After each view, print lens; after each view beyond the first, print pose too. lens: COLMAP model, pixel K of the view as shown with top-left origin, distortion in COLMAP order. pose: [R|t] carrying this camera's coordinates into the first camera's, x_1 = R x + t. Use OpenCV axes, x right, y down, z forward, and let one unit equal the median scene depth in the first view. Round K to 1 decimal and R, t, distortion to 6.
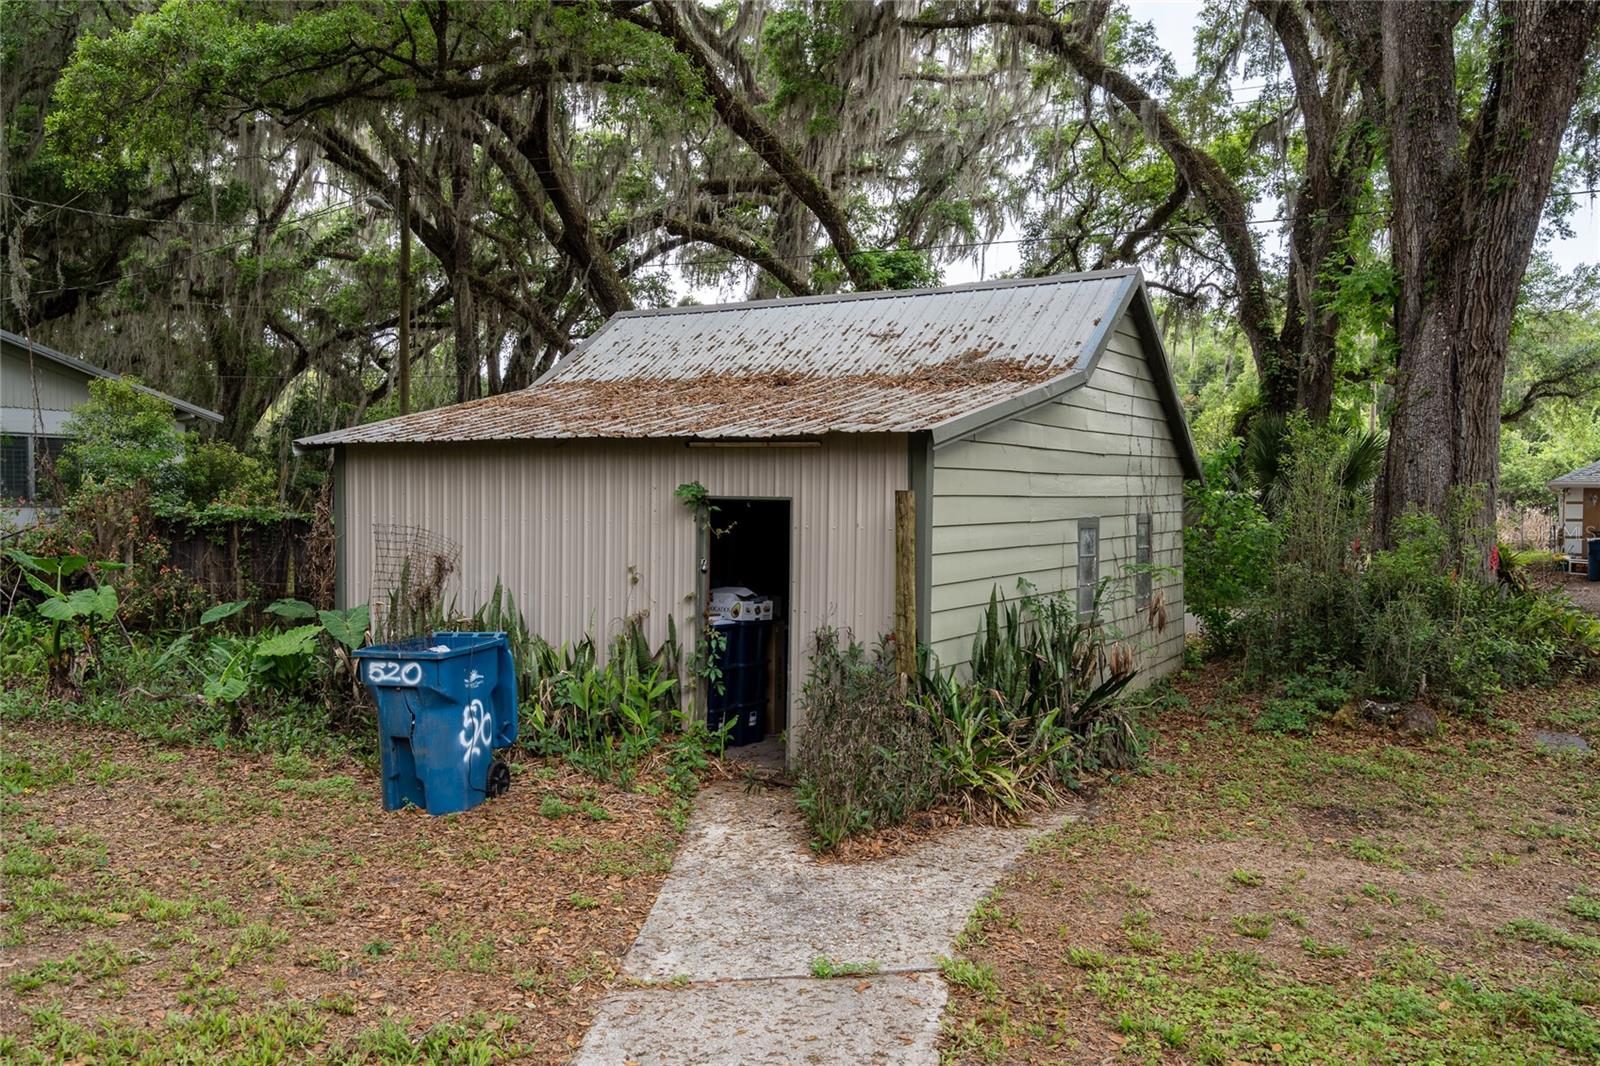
lens RADIAL K [[1253.3, 0, 800.1], [0, 1253.3, 535.5], [0, 0, 1]] dist [0.001544, -0.000160]
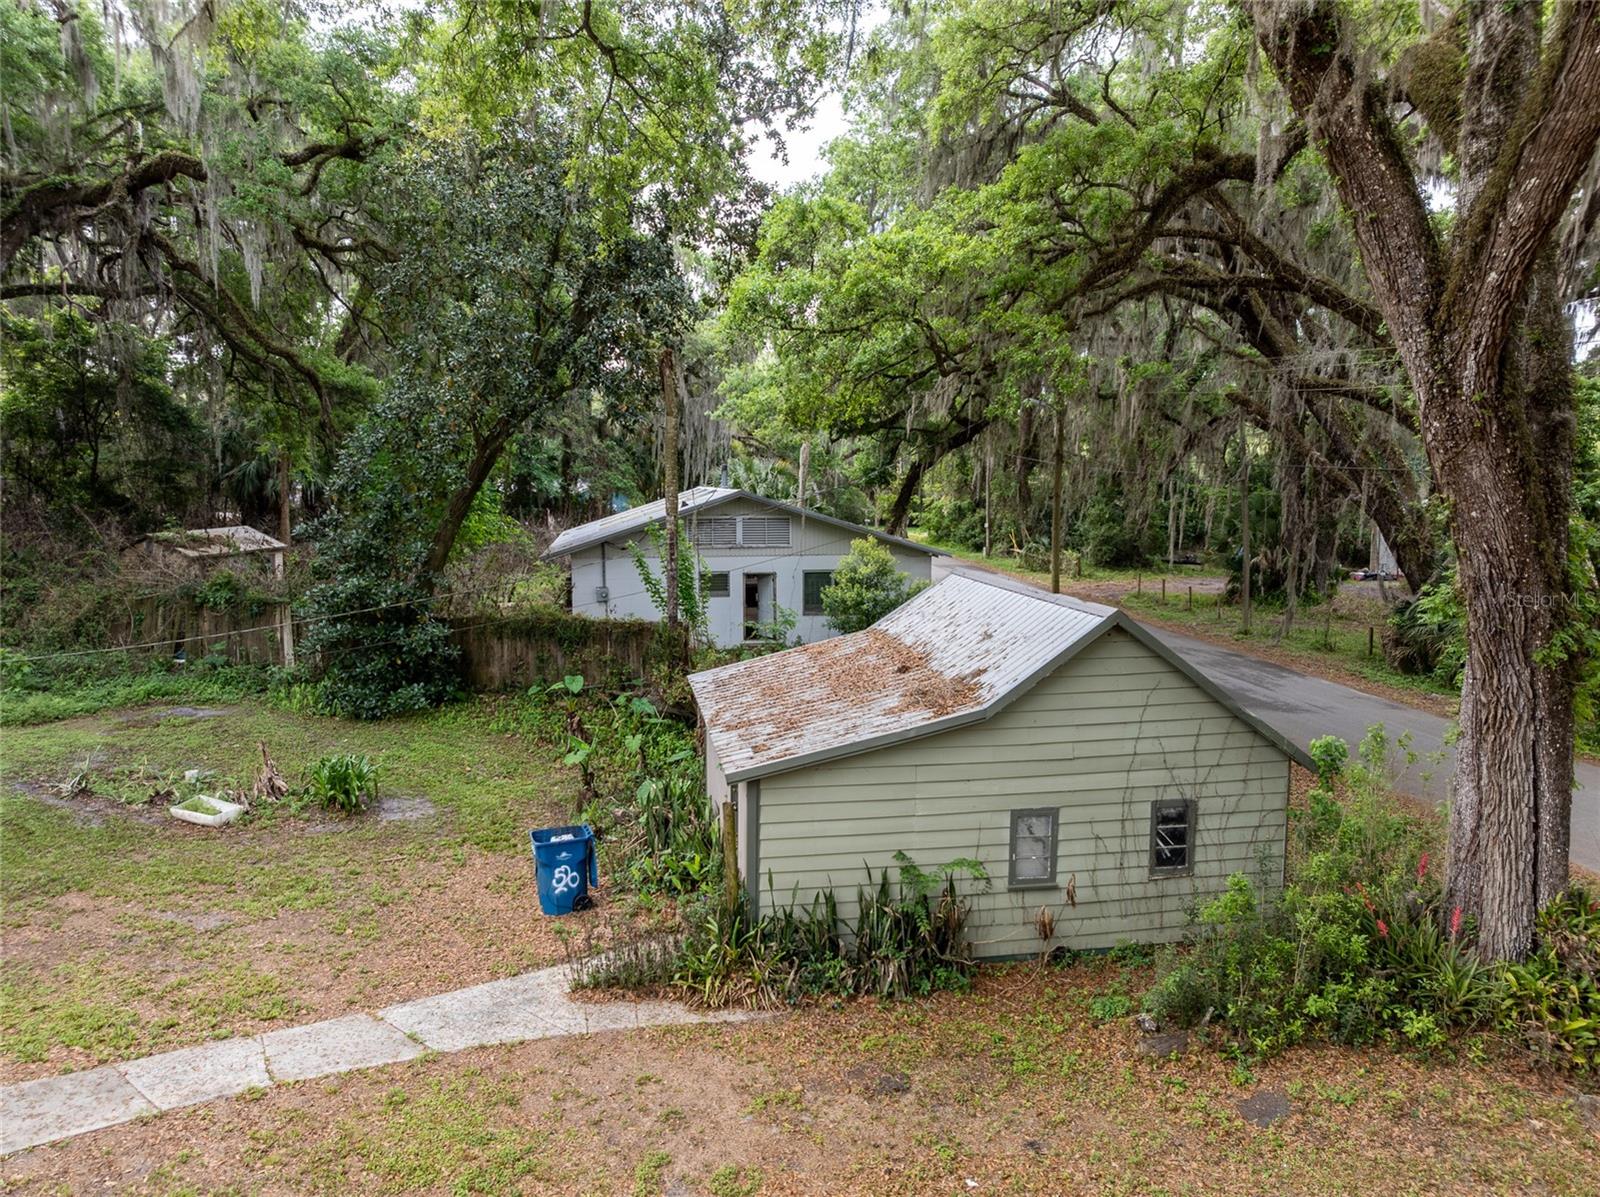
lens RADIAL K [[1128.4, 0, 802.3], [0, 1128.4, 591.3], [0, 0, 1]] dist [-0.042957, 0.013930]
pose [[0.647419, 0.066878, -0.759194, 1.407093], [-0.020598, 0.997314, 0.070288, -0.471518], [0.761856, -0.029868, 0.647058, 0.086812]]
